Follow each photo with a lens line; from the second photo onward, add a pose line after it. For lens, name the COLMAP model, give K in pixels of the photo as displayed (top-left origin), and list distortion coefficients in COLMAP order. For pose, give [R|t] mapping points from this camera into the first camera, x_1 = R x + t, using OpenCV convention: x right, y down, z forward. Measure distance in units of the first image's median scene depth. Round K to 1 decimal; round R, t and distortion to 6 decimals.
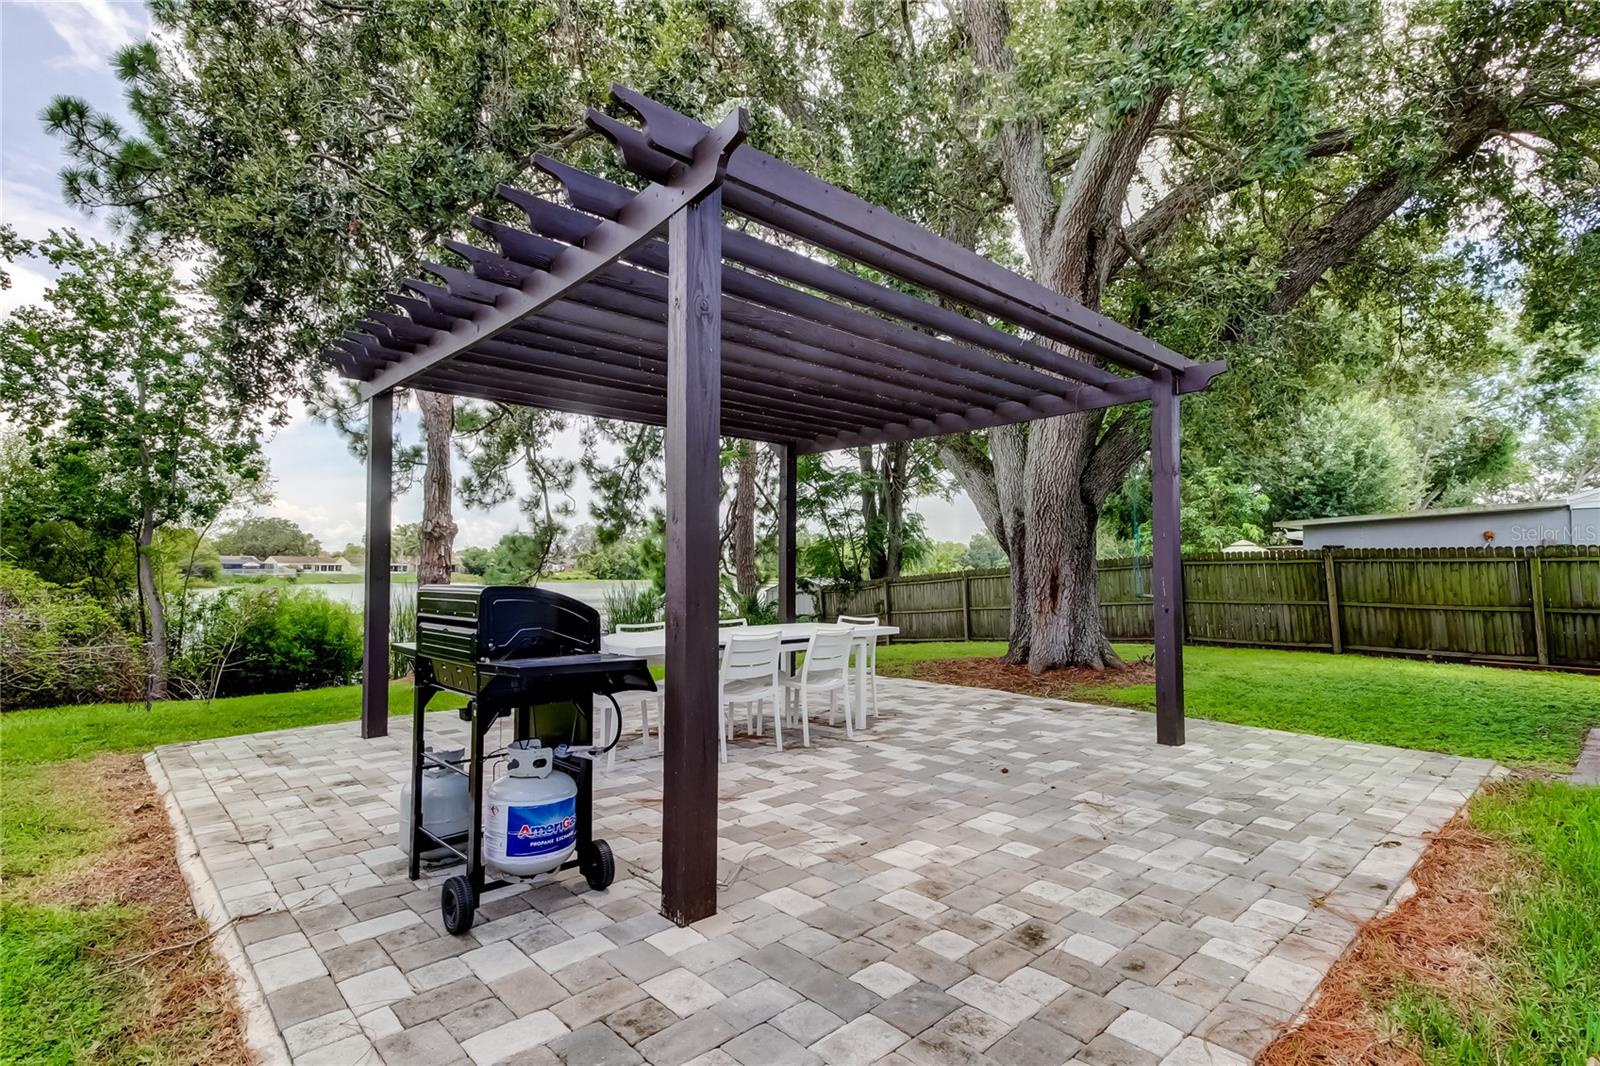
lens RADIAL K [[776.3, 0, 804.4], [0, 776.3, 528.0], [0, 0, 1]] dist [0.002667, -0.002719]
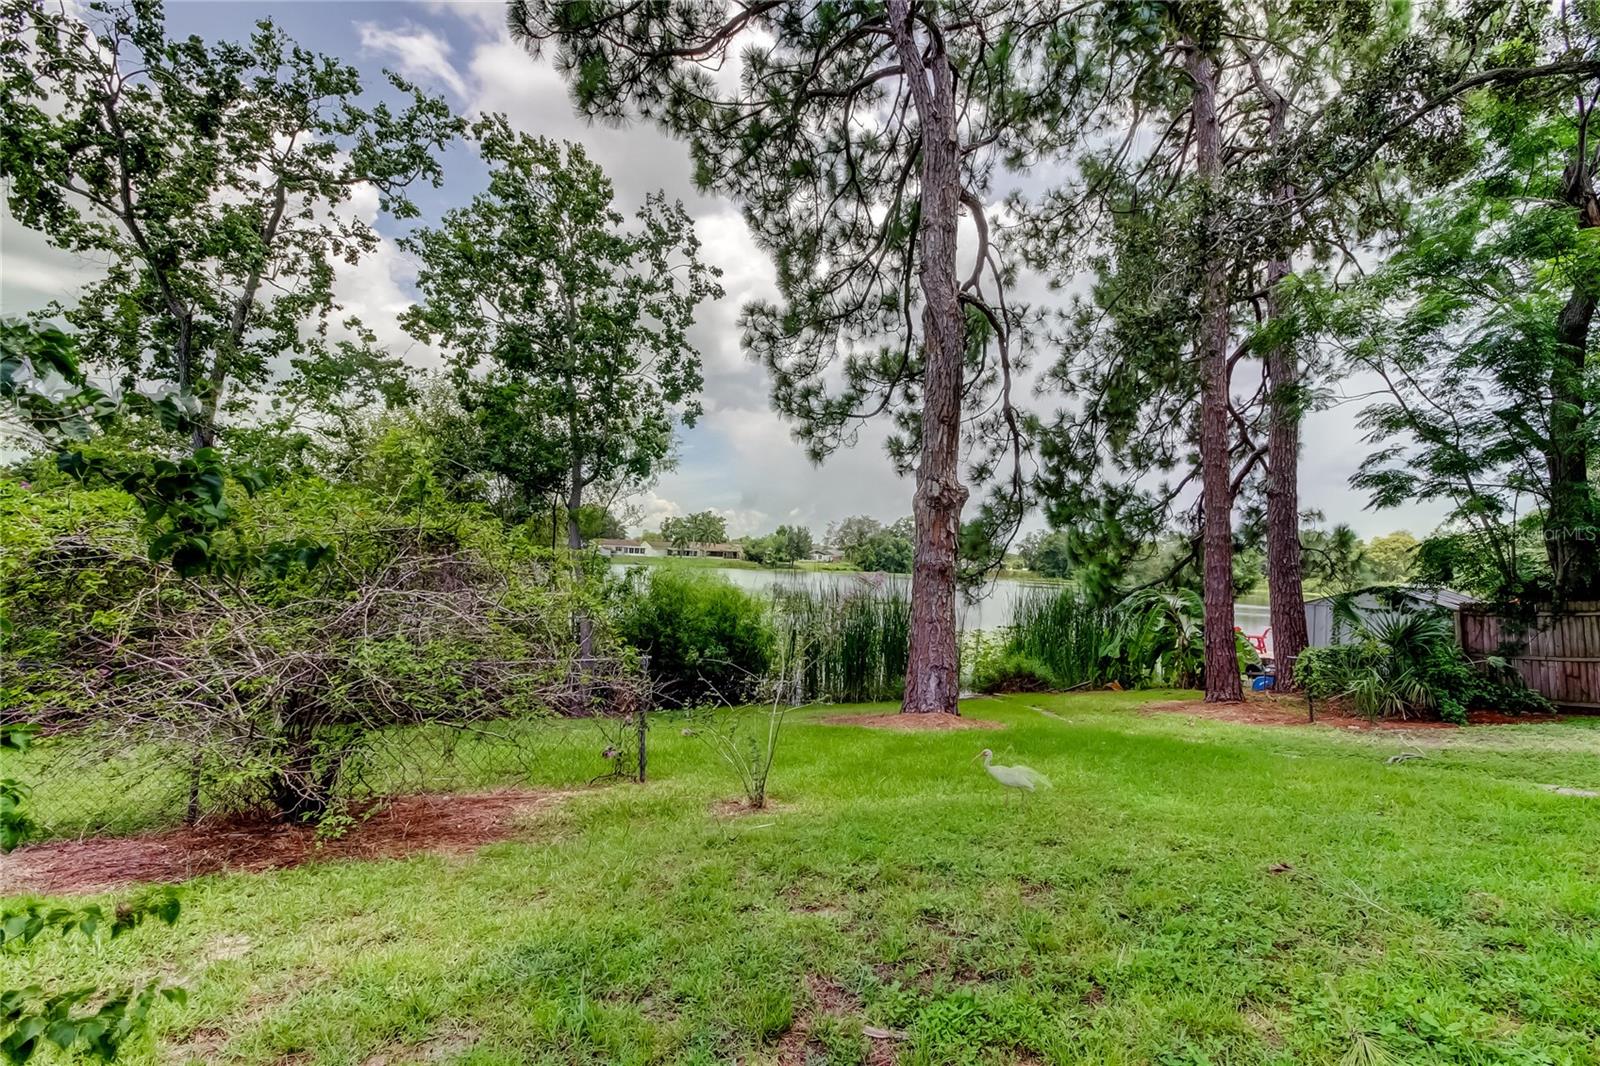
lens RADIAL K [[776.3, 0, 802.0], [0, 776.3, 534.4], [0, 0, 1]] dist [0.002667, -0.002719]
pose [[0.943444, 0.029175, -0.330246, -0.356950], [-0.024328, 0.999527, 0.018801, 0.026227], [0.330638, -0.009704, 0.943708, 0.323727]]
